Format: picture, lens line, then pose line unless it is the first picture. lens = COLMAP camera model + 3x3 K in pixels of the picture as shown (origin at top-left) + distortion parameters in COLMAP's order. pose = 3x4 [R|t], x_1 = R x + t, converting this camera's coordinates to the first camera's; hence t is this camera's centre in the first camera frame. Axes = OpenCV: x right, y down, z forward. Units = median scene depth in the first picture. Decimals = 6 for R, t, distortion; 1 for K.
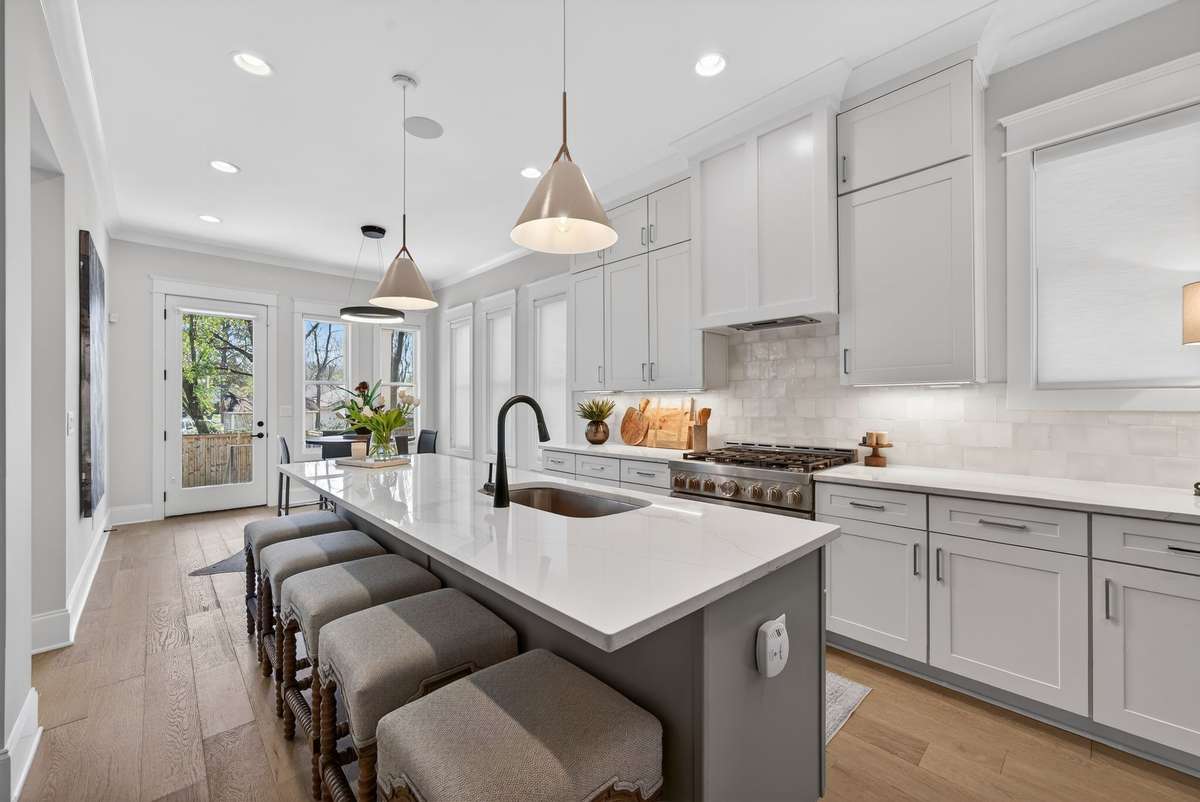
lens RADIAL K [[480.8, 0, 600.0], [0, 480.8, 401.0], [0, 0, 1]] dist [-0.027701, 0.013348]
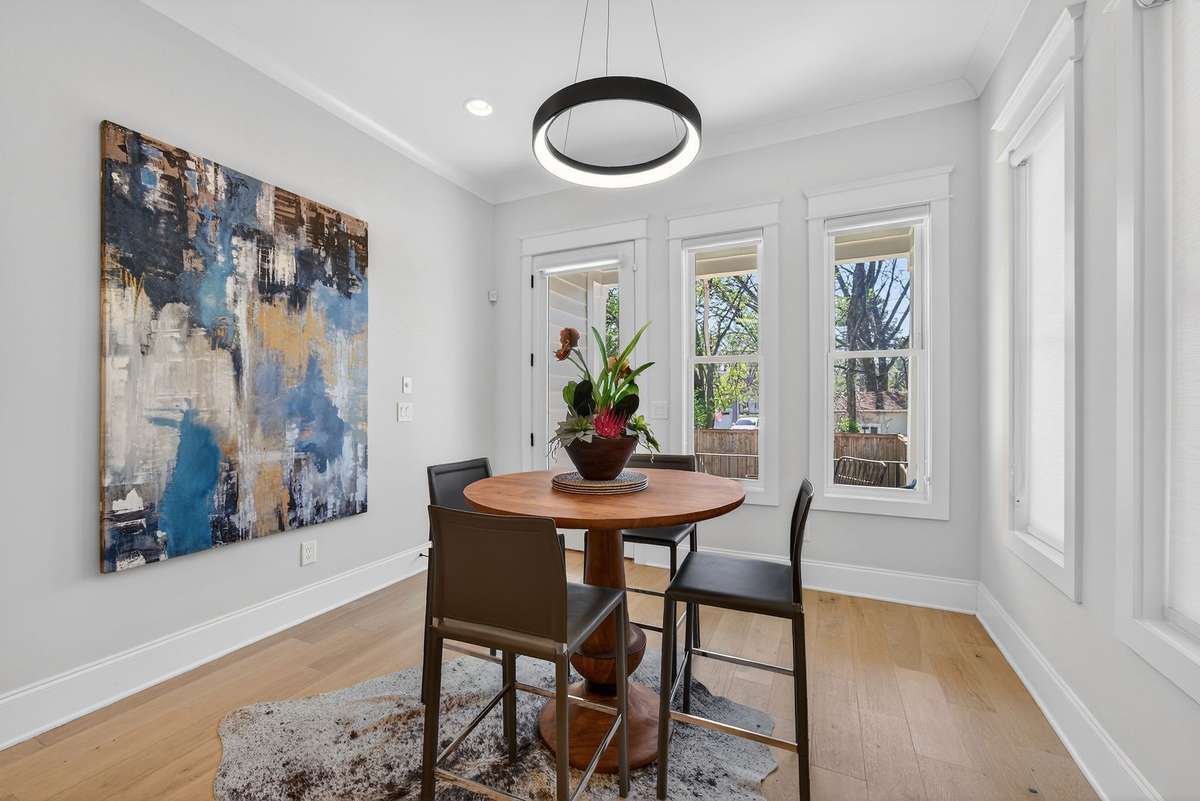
lens RADIAL K [[480.8, 0, 600.0], [0, 480.8, 400.5], [0, 0, 1]] dist [-0.027701, 0.013348]
pose [[0.367240, -0.004320, -0.930116, -0.204860], [0.007714, 0.999969, -0.001599, 0.012923], [0.930094, -0.006588, 0.367262, 1.022348]]
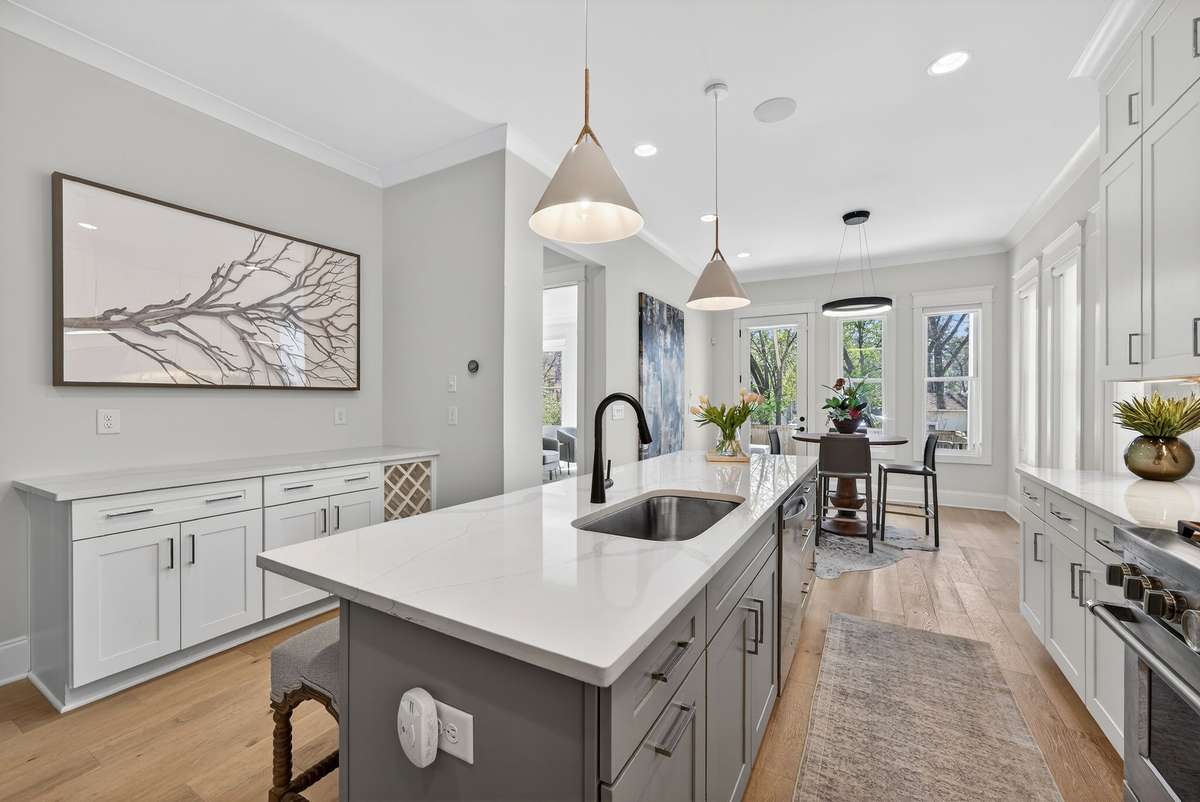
lens RADIAL K [[480.8, 0, 600.0], [0, 480.8, 401.0], [0, 0, 1]] dist [-0.027701, 0.013348]
pose [[0.296782, 0.001688, -0.954944, 0.304004], [0.003077, 0.999992, 0.002724, 0.000764], [0.954940, -0.003747, 0.296774, 0.275205]]
